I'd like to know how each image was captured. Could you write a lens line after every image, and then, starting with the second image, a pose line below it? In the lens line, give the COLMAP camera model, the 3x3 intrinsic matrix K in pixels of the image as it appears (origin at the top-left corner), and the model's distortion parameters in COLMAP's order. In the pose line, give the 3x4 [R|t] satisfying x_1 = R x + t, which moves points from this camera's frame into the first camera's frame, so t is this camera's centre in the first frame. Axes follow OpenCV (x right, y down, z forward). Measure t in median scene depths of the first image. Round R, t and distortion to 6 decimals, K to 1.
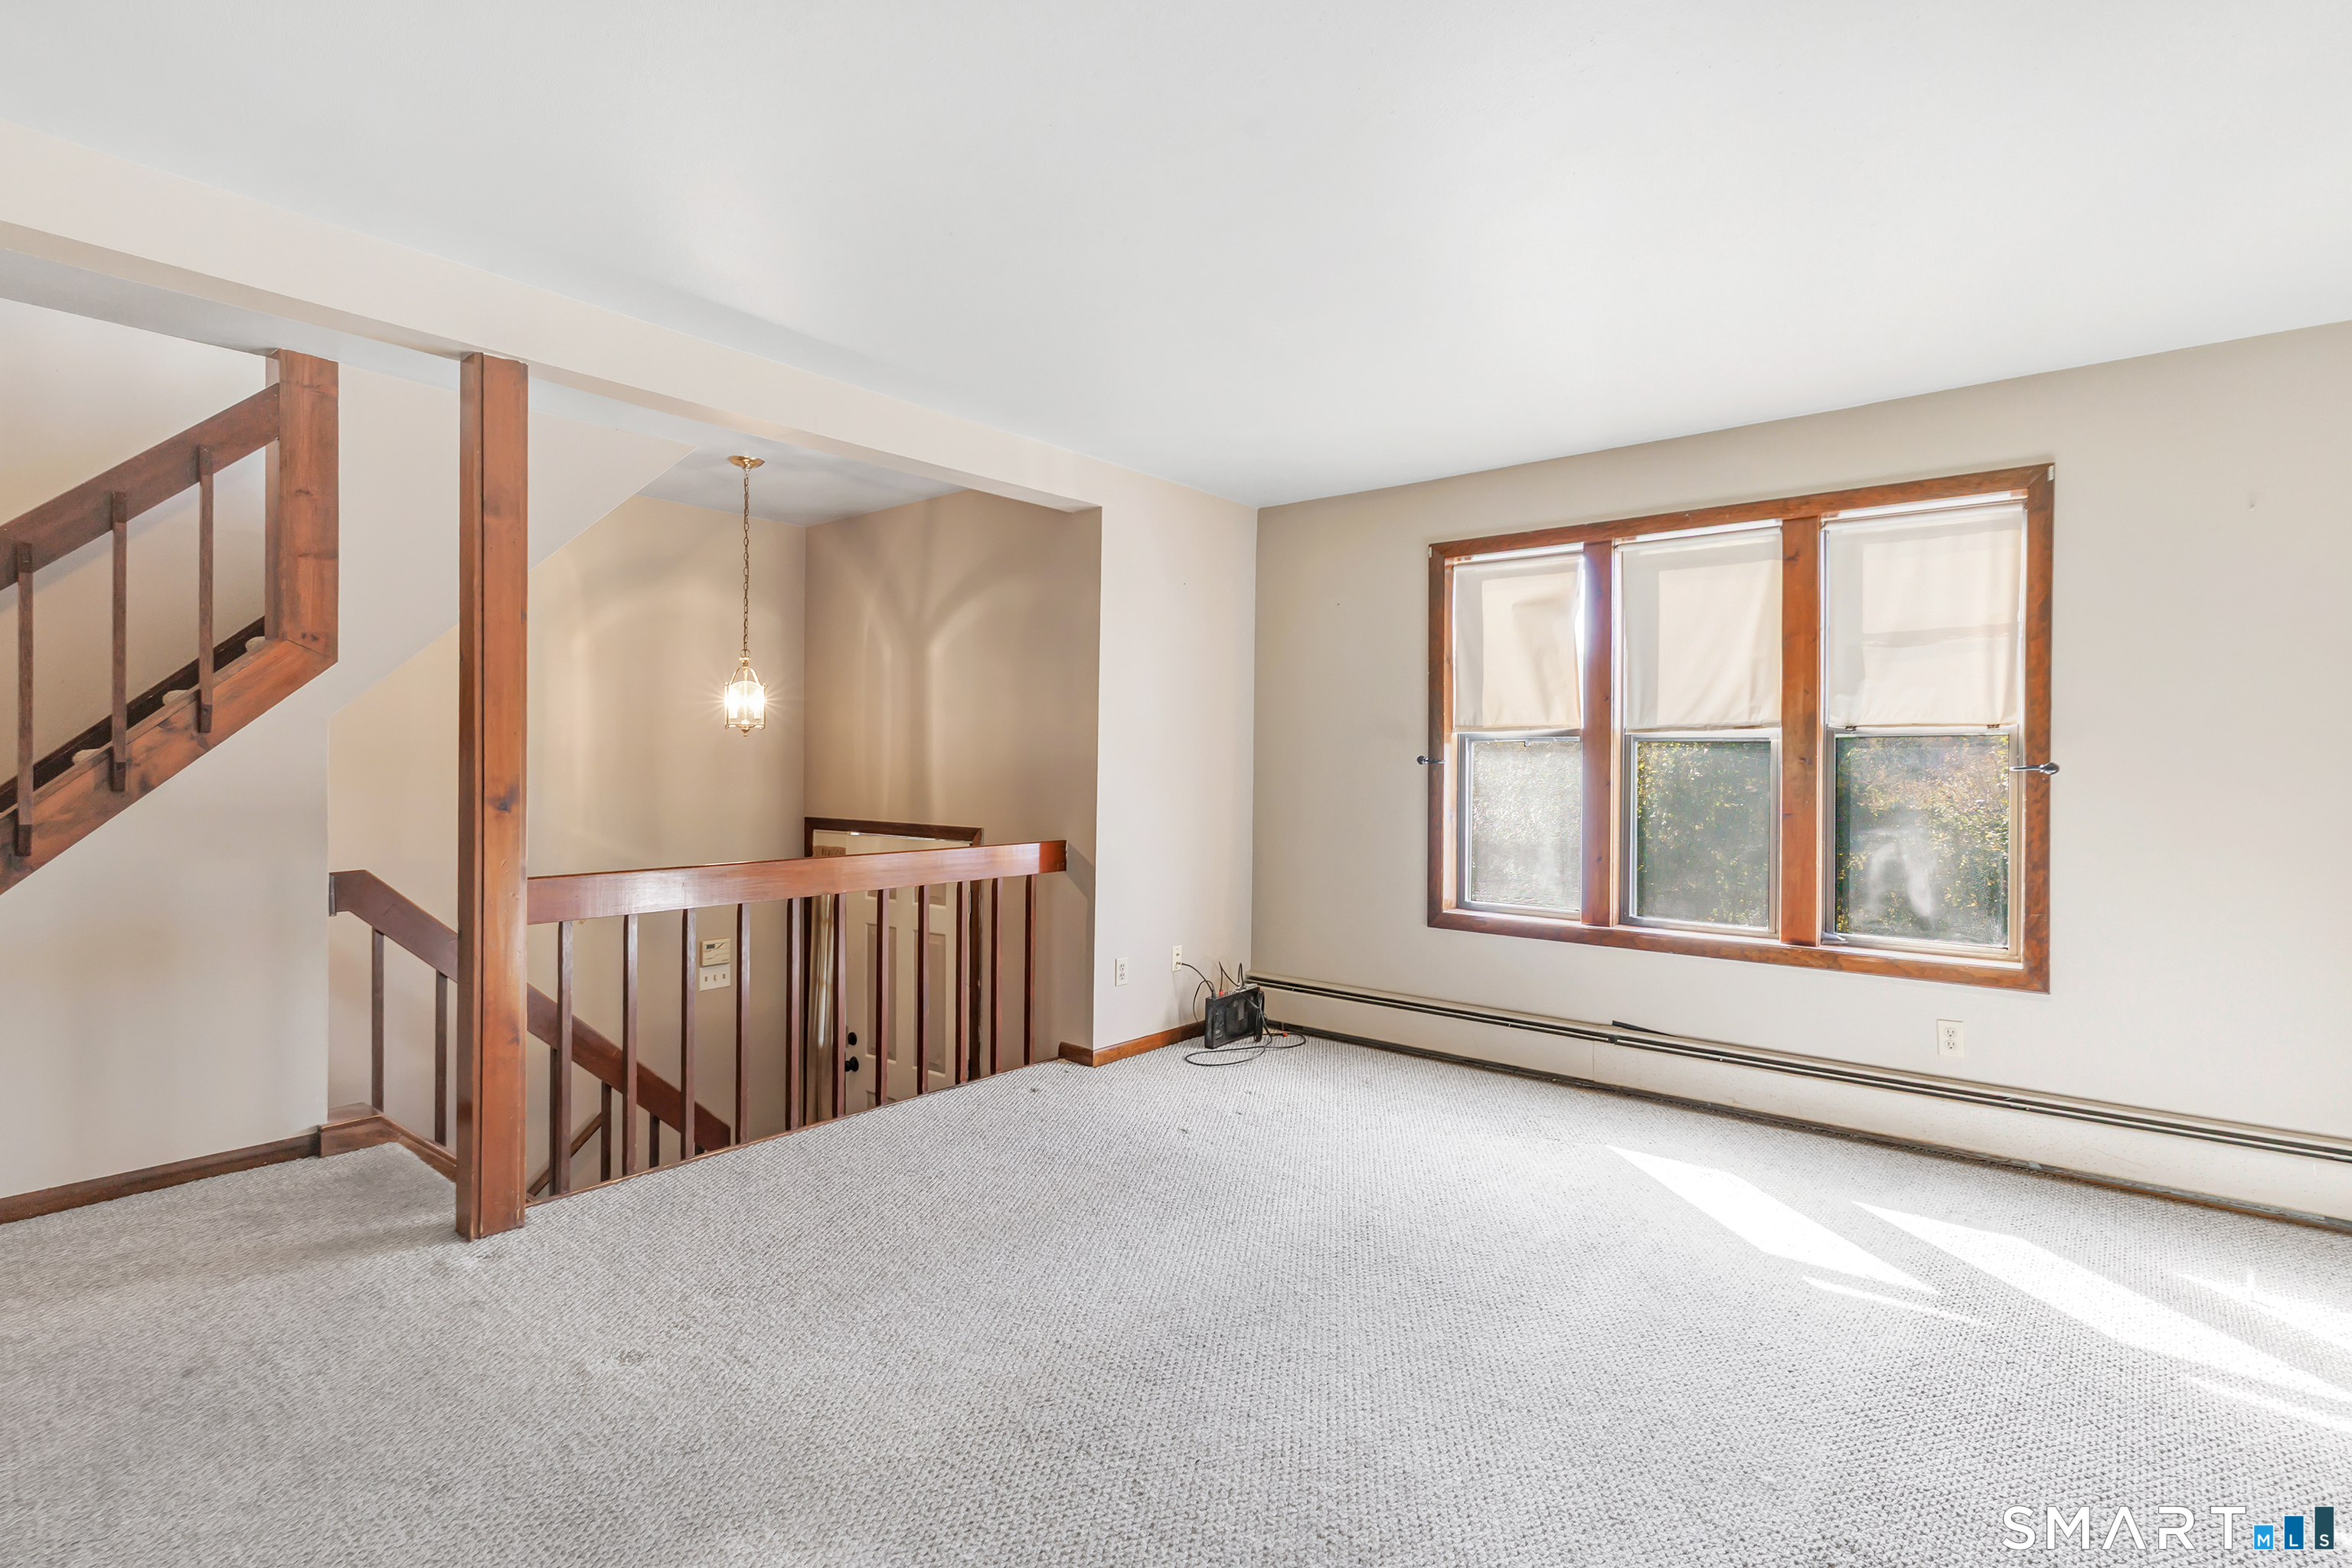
lens RADIAL K [[1147.0, 0, 1176.0], [0, 1147.0, 784.0], [0, 0, 1]] dist [0.001450, -0.000058]
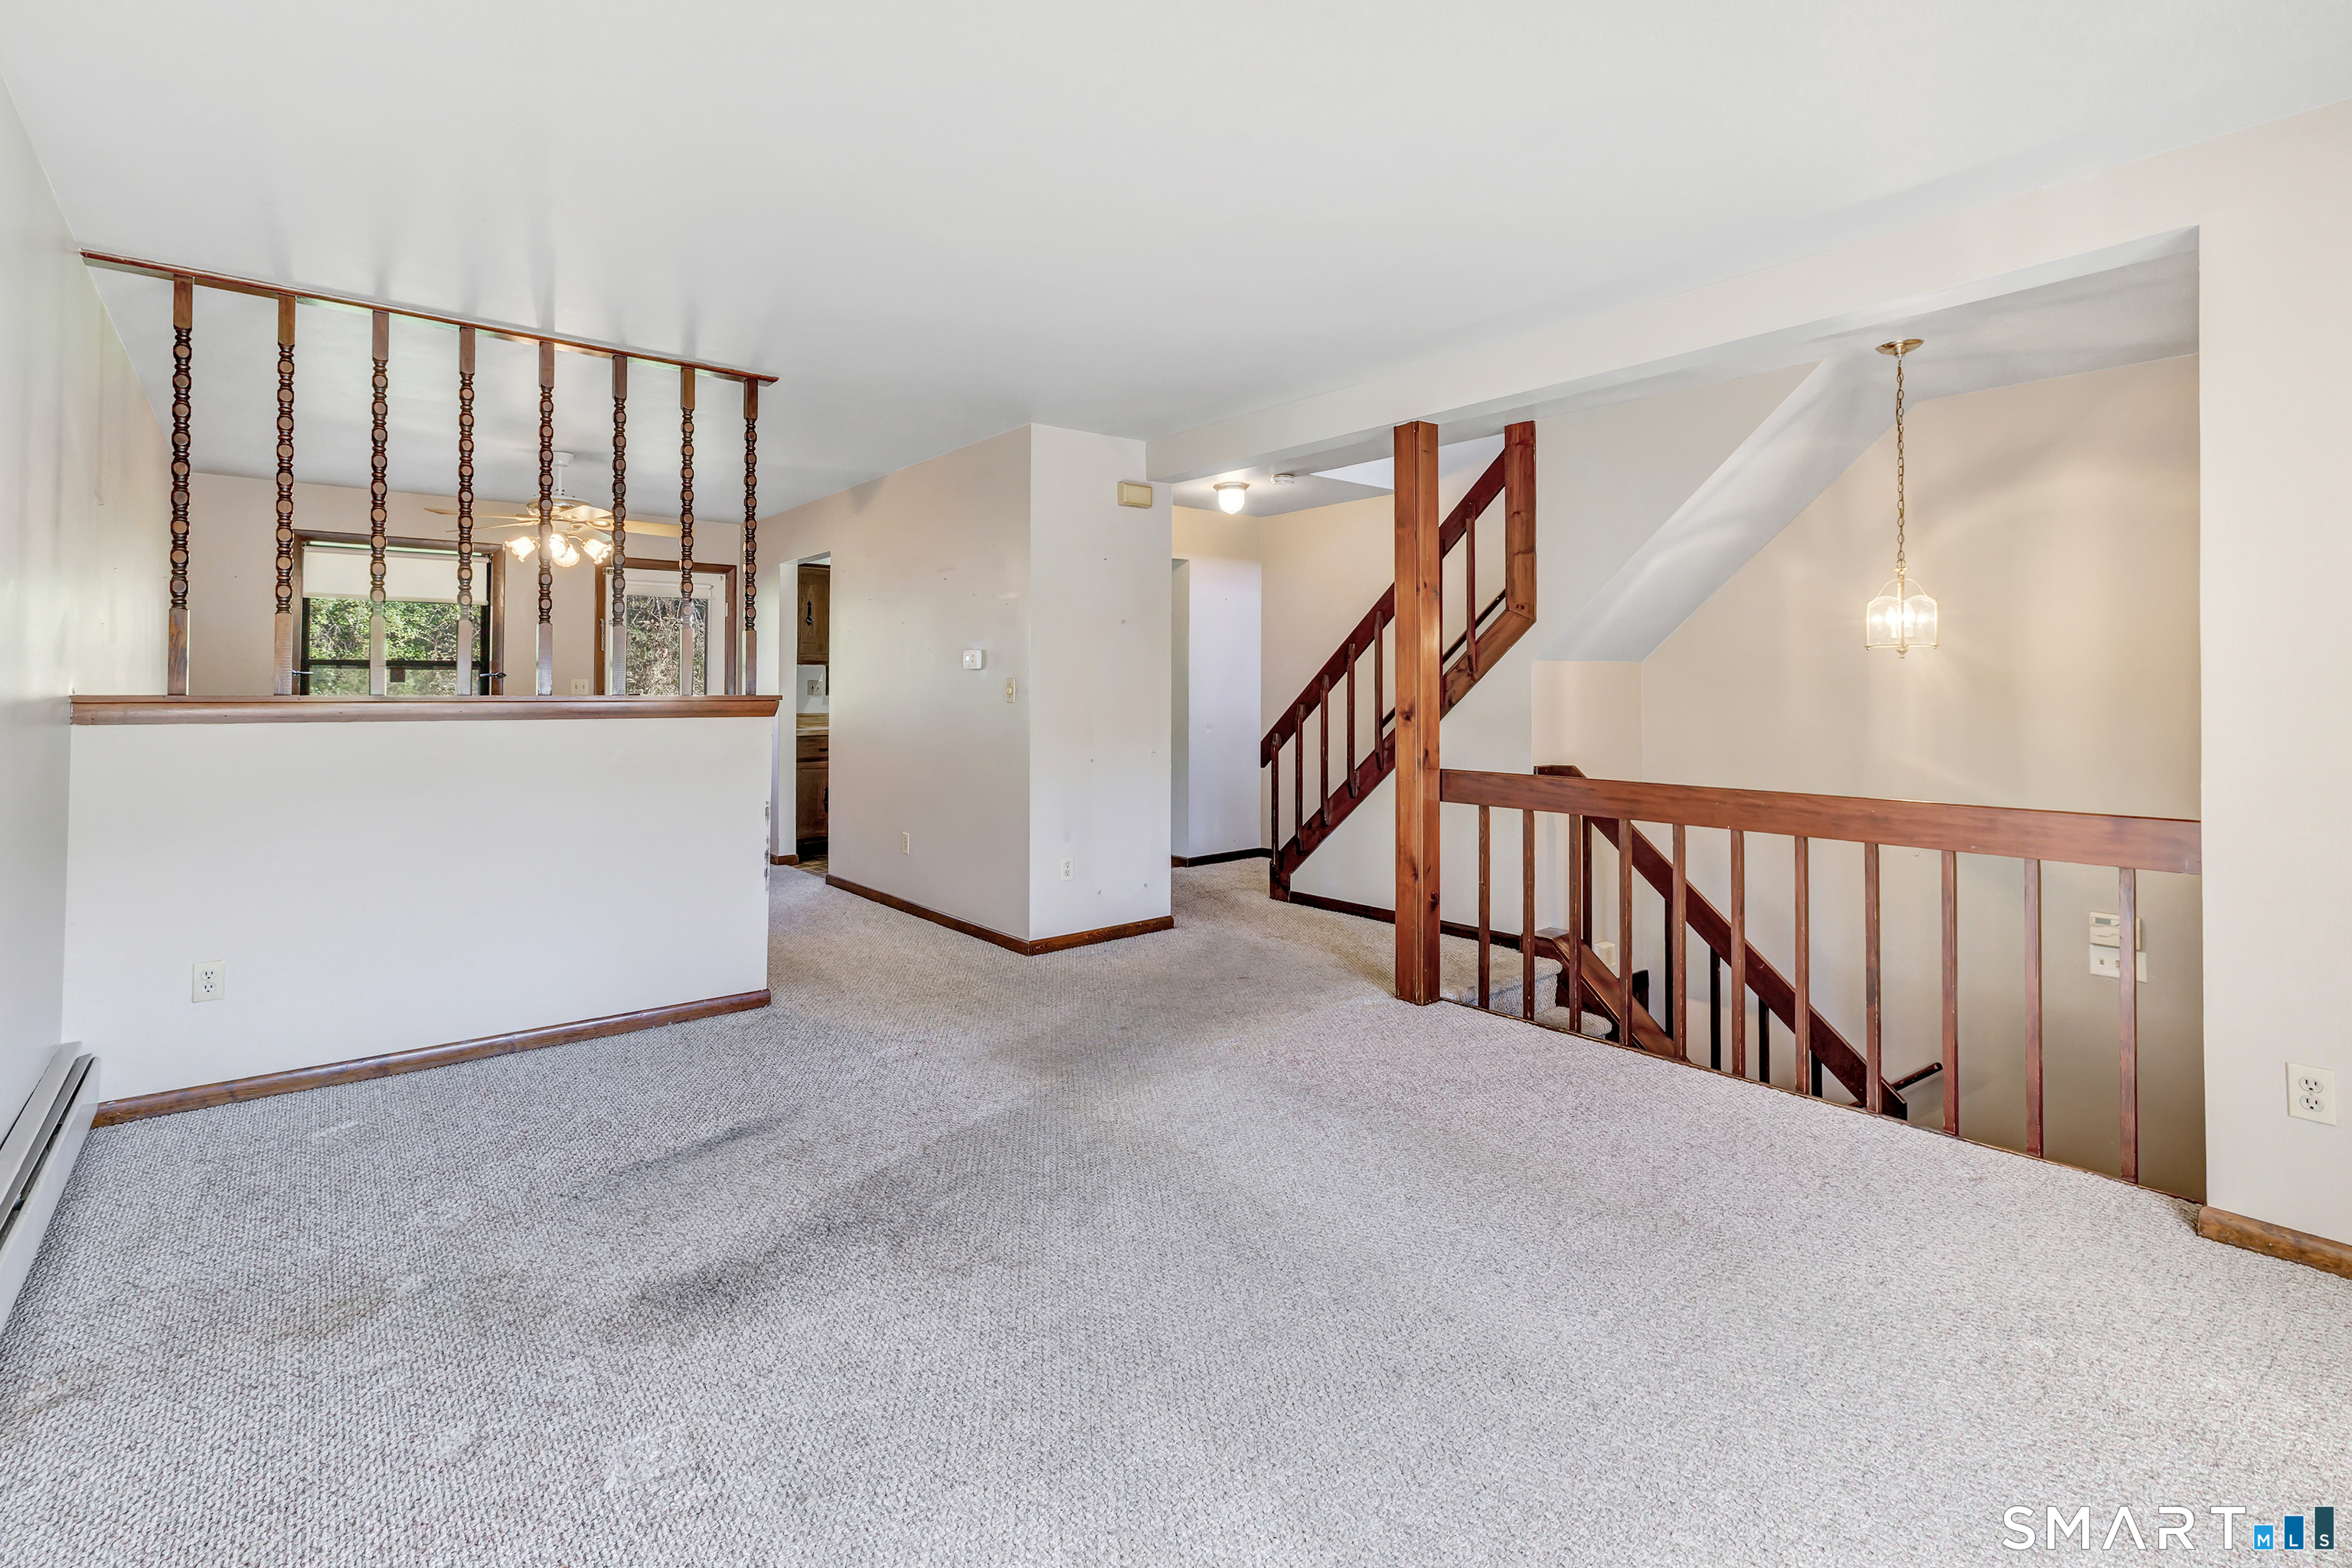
lens RADIAL K [[1065.0, 0, 1161.9], [0, 1065.0, 721.2], [0, 0, 1]] dist [0.000683, 0.000011]
pose [[-0.183405, 0.020624, -0.982821, 0.615656], [-0.023926, 0.999390, 0.025437, -0.002987], [0.982746, 0.028180, -0.182800, 0.695964]]
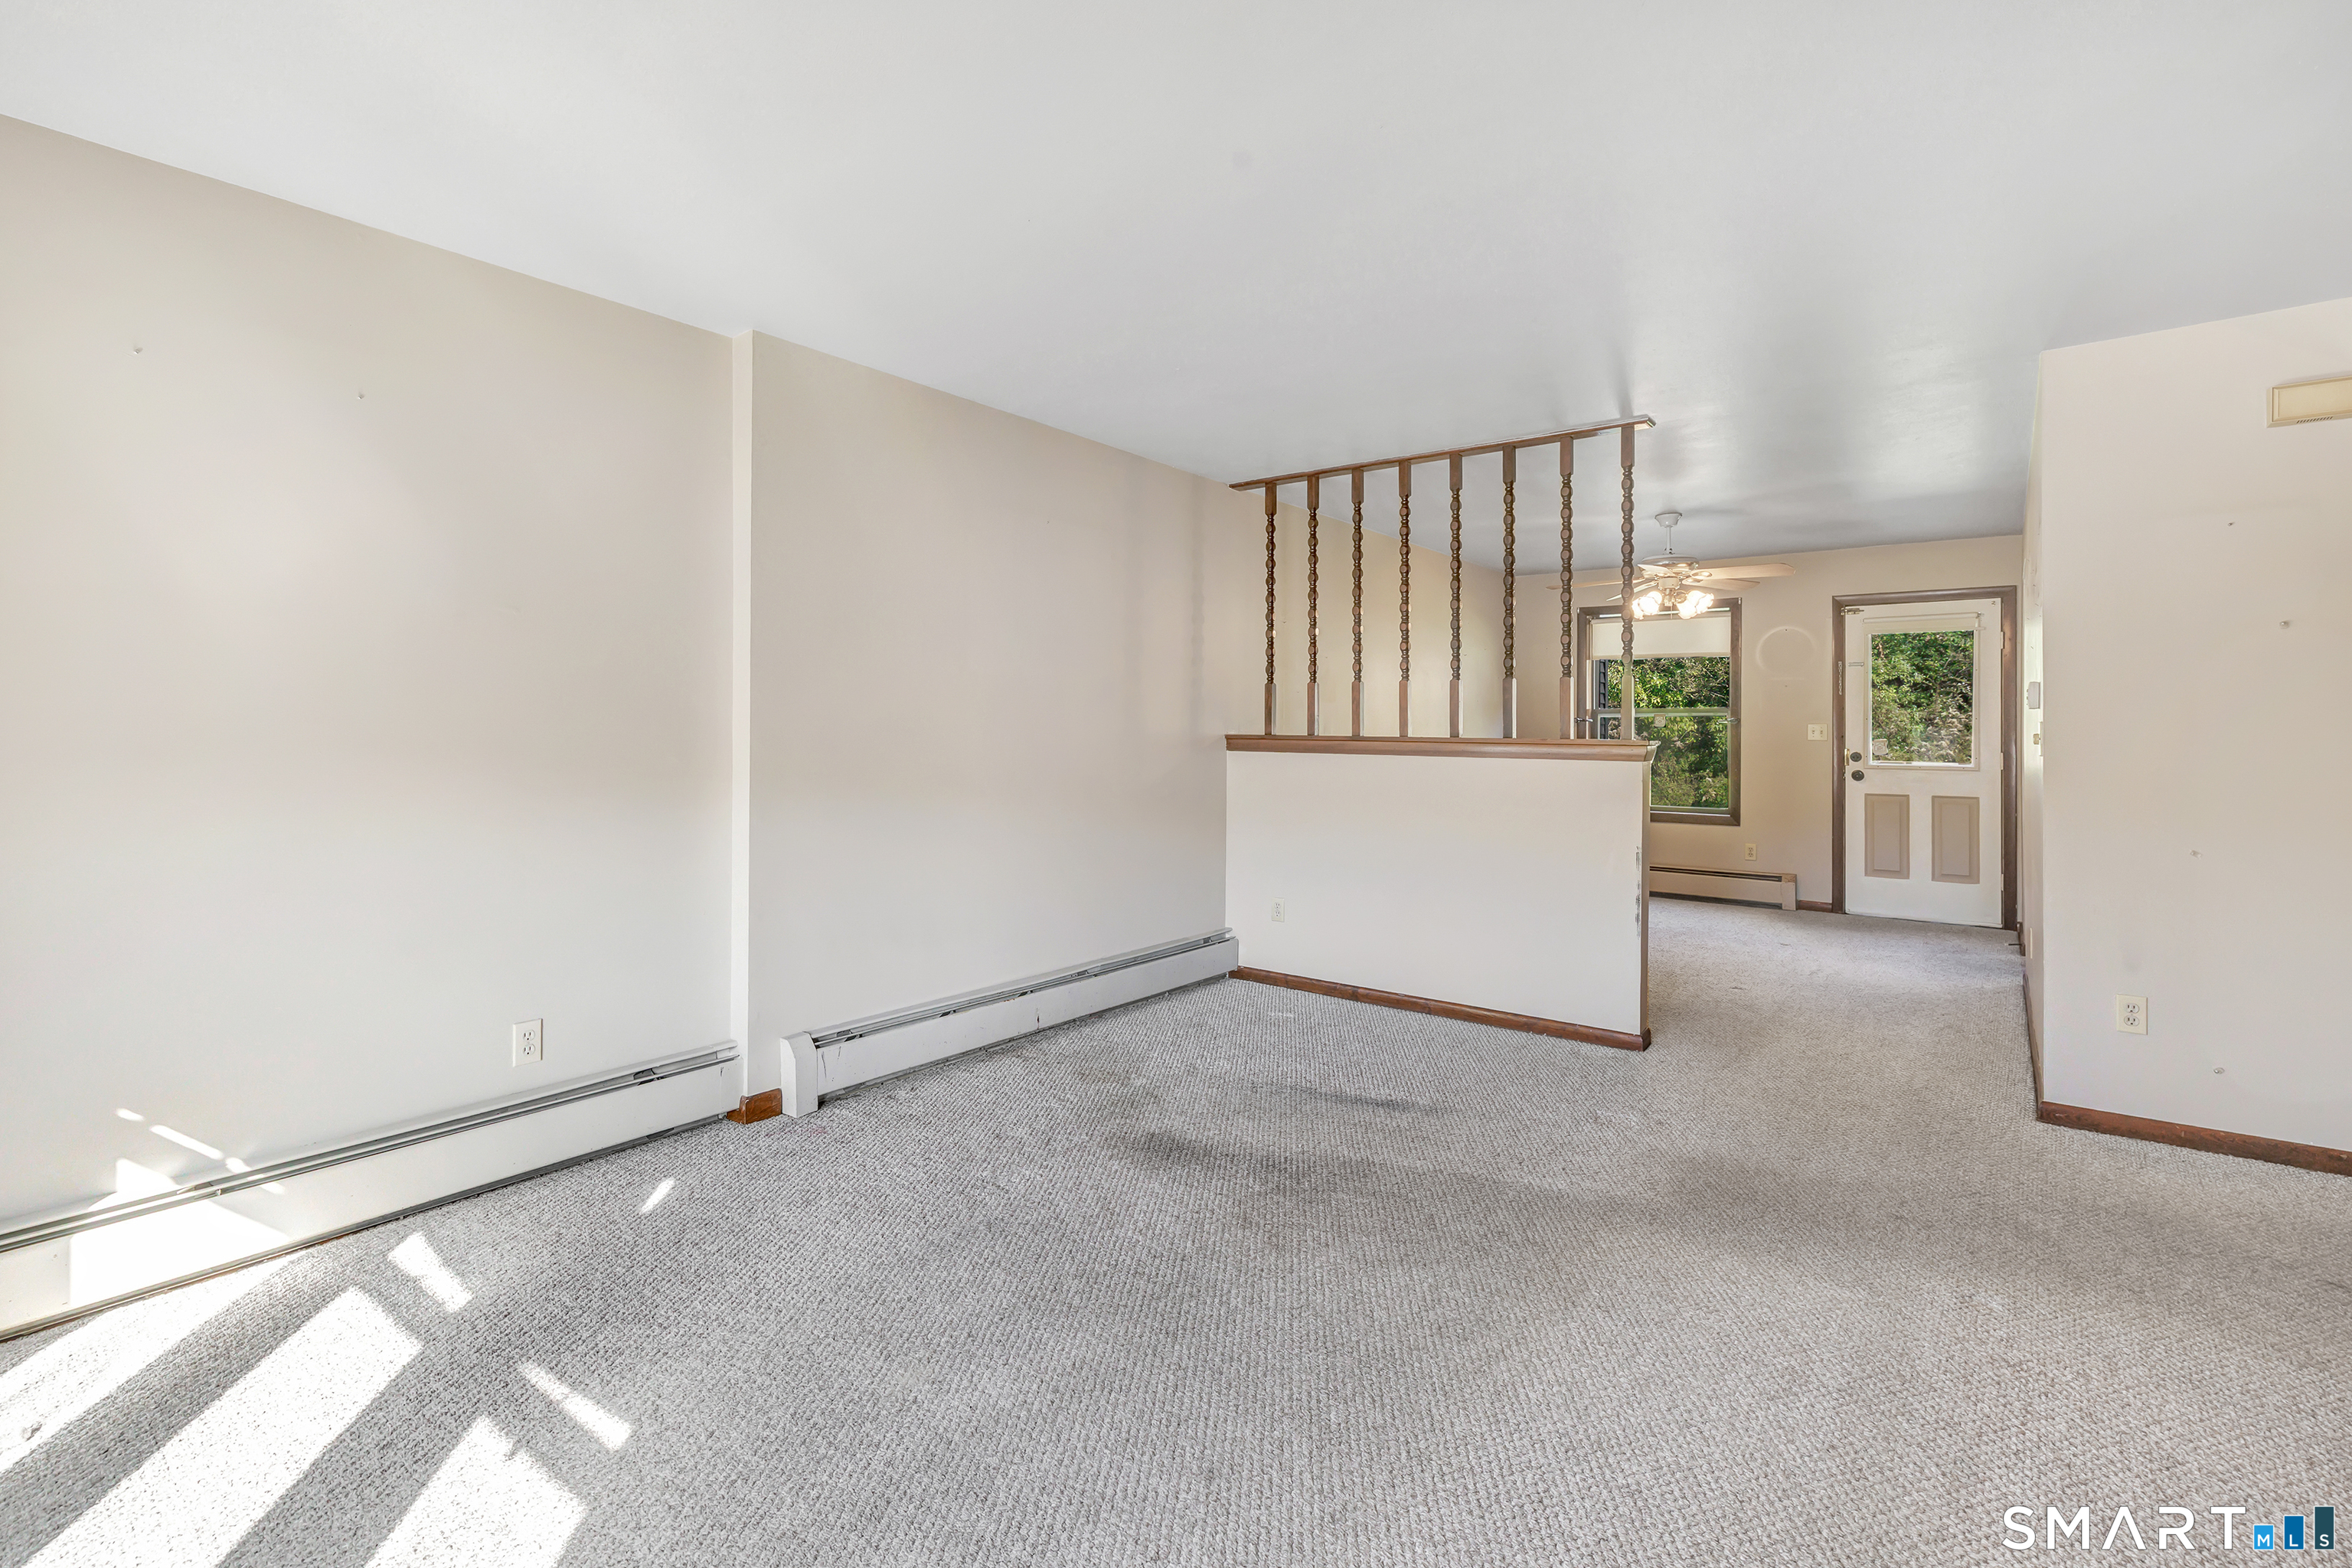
lens RADIAL K [[1092.2, 0, 1173.5], [0, 1092.2, 707.3], [0, 0, 1]] dist [0.019253, 0.000115]
pose [[-0.999227, -0.013285, -0.036990, 0.166556], [-0.013336, 0.999910, 0.001137, -0.018728], [0.036972, 0.001629, -0.999315, 1.176625]]
